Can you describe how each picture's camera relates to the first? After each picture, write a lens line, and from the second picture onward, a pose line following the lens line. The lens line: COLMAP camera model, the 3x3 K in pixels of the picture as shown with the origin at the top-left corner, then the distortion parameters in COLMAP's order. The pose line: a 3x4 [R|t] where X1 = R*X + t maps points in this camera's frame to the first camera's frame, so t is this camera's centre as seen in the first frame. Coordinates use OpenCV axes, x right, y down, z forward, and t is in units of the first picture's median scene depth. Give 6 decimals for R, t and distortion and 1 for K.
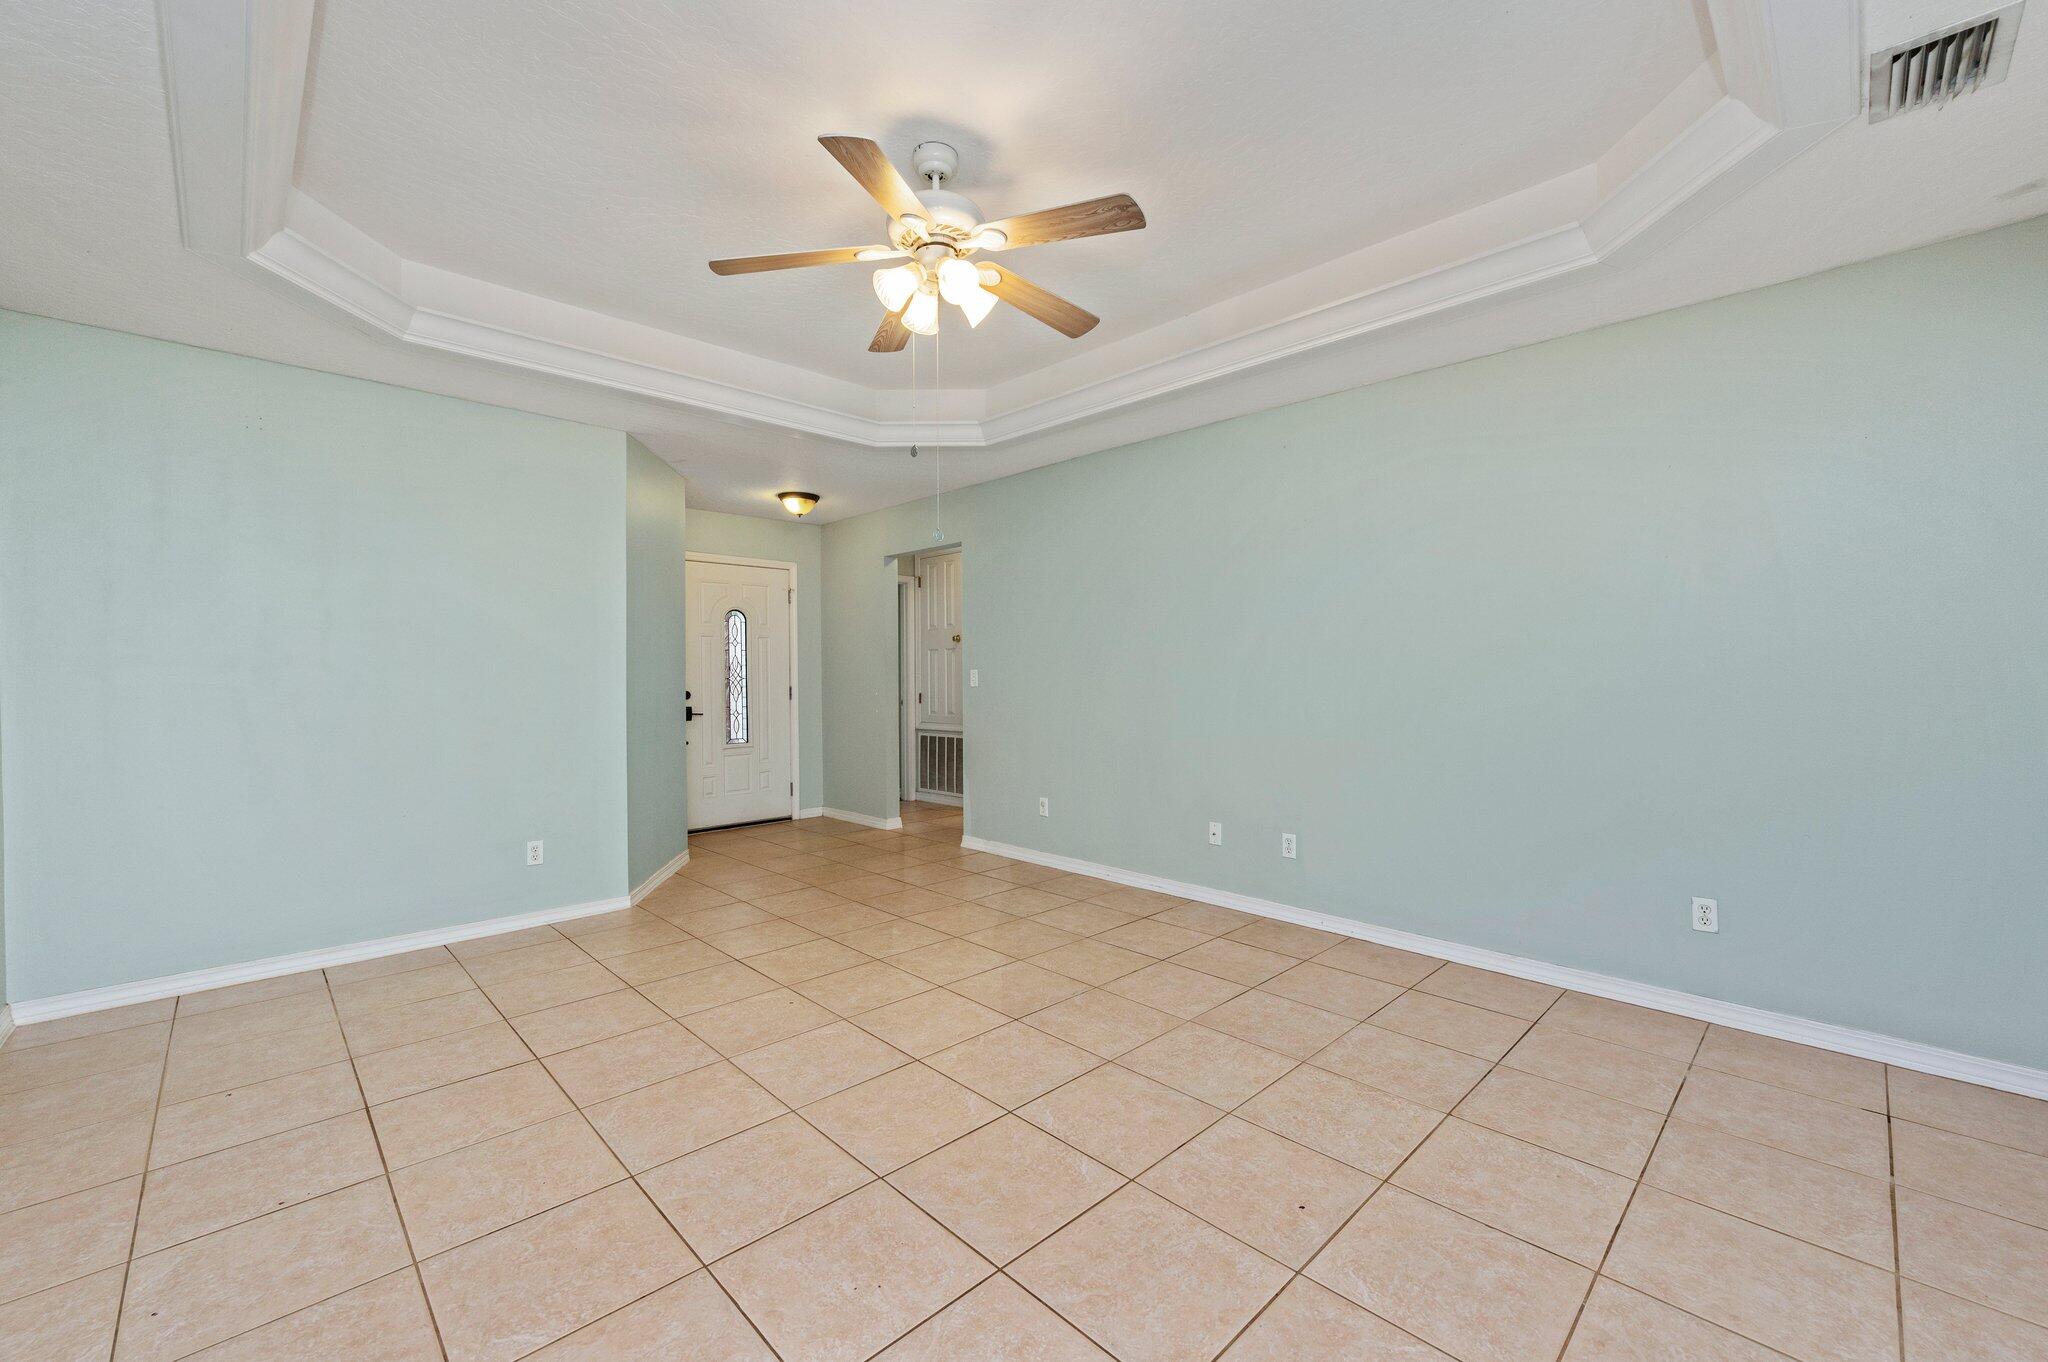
lens RADIAL K [[828.4, 0, 1025.6], [0, 828.4, 672.8], [0, 0, 1]] dist [-0.002804, -0.000083]
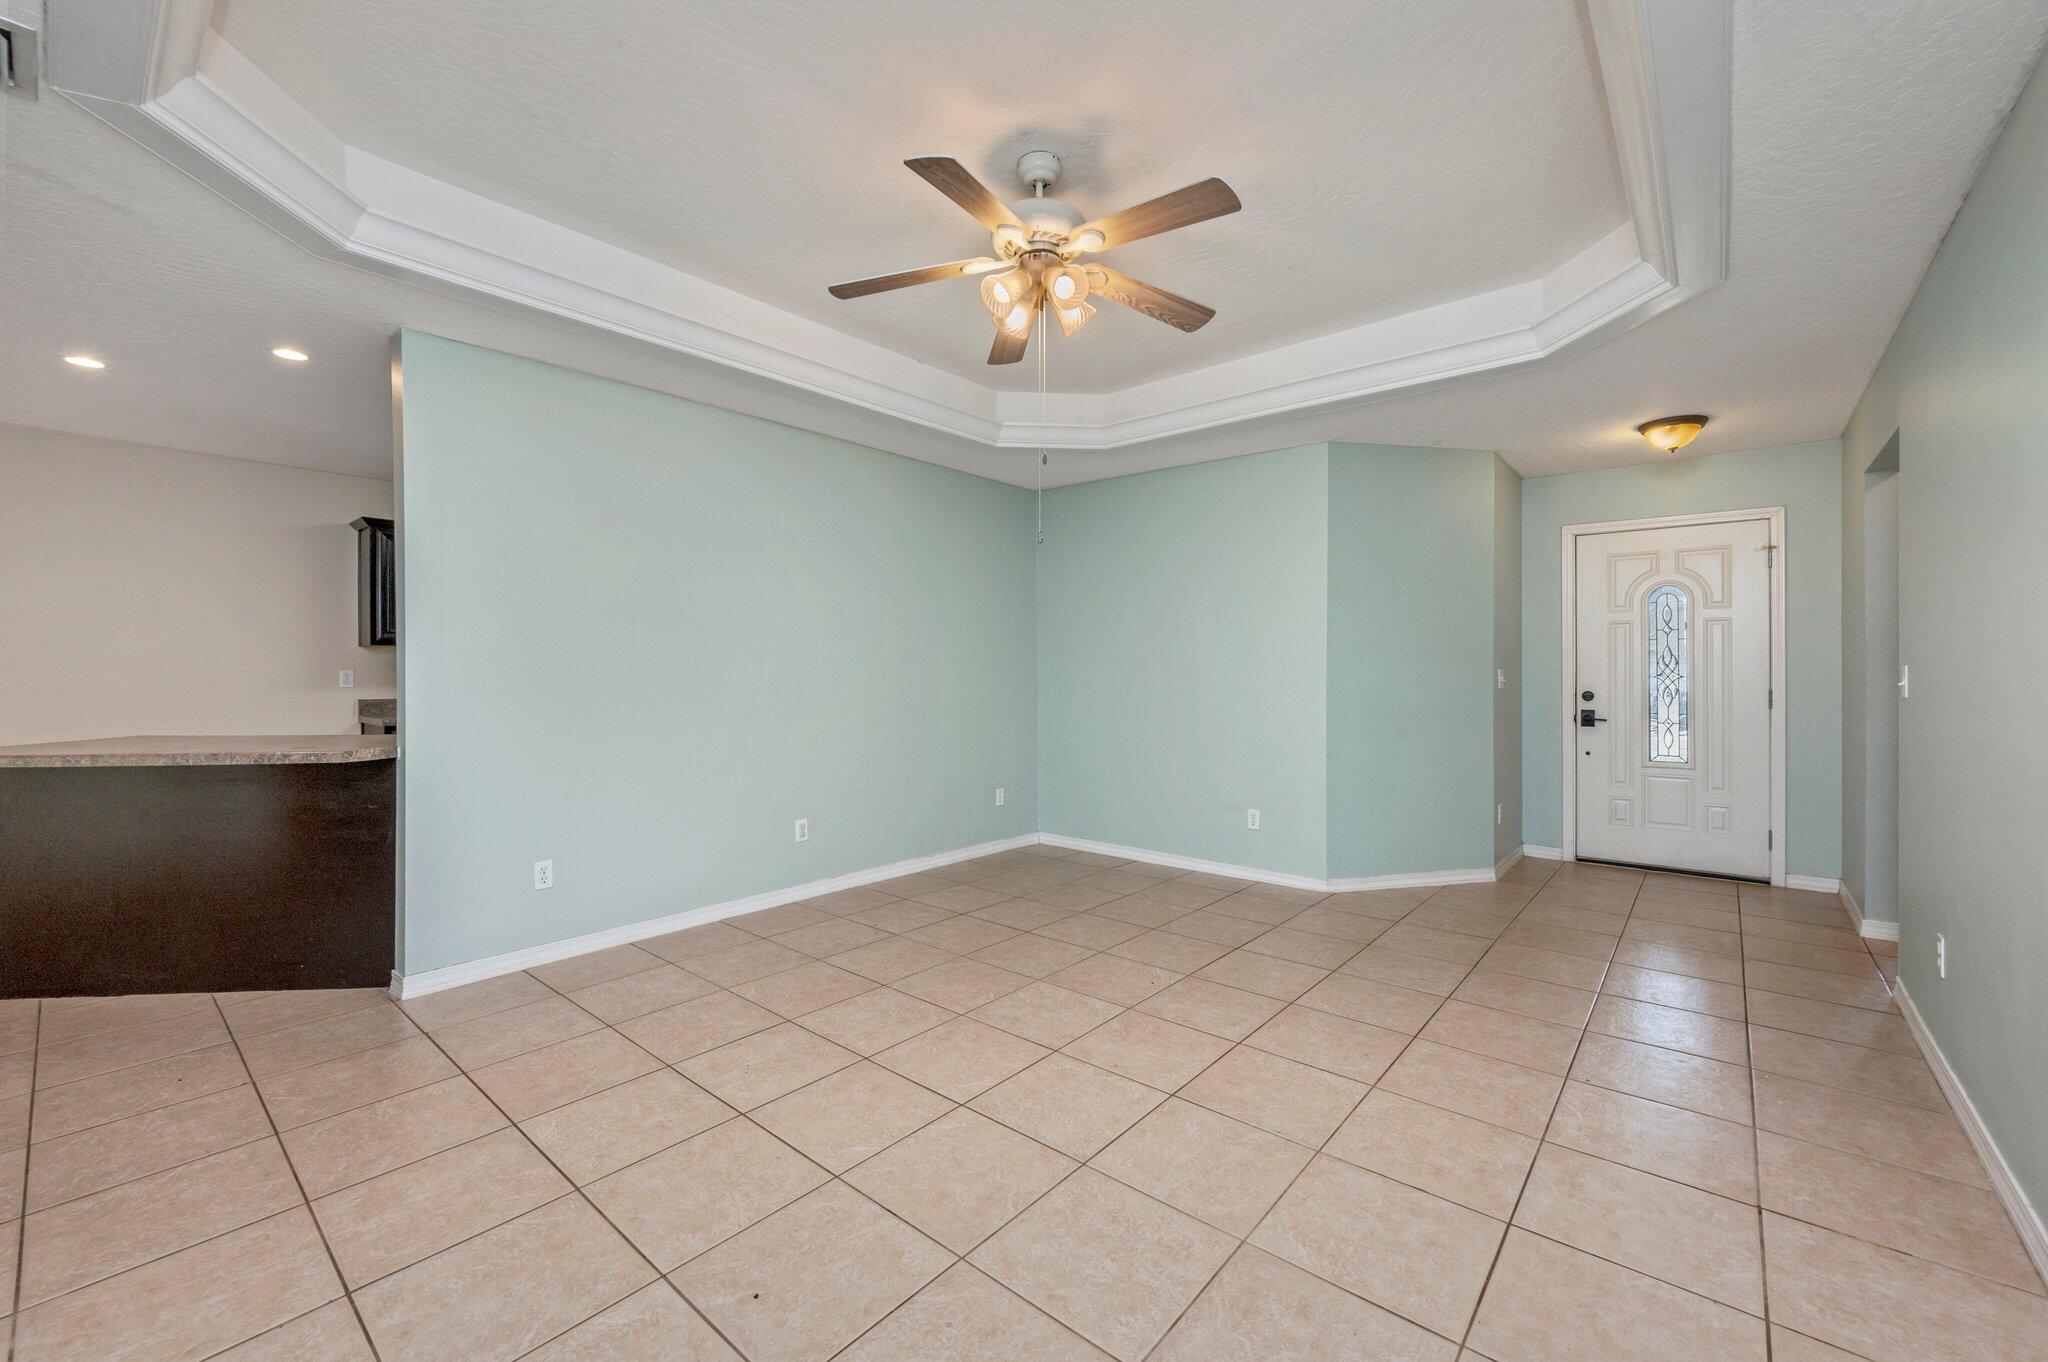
lens RADIAL K [[817.5, 0, 1021.6], [0, 817.5, 669.7], [0, 0, 1]] dist [-0.002091, -0.000011]
pose [[0.091694, 0.002970, -0.995783, 0.719197], [0.001024, 0.999995, 0.003077, -0.005461], [0.995787, -0.001302, 0.091691, 0.715418]]
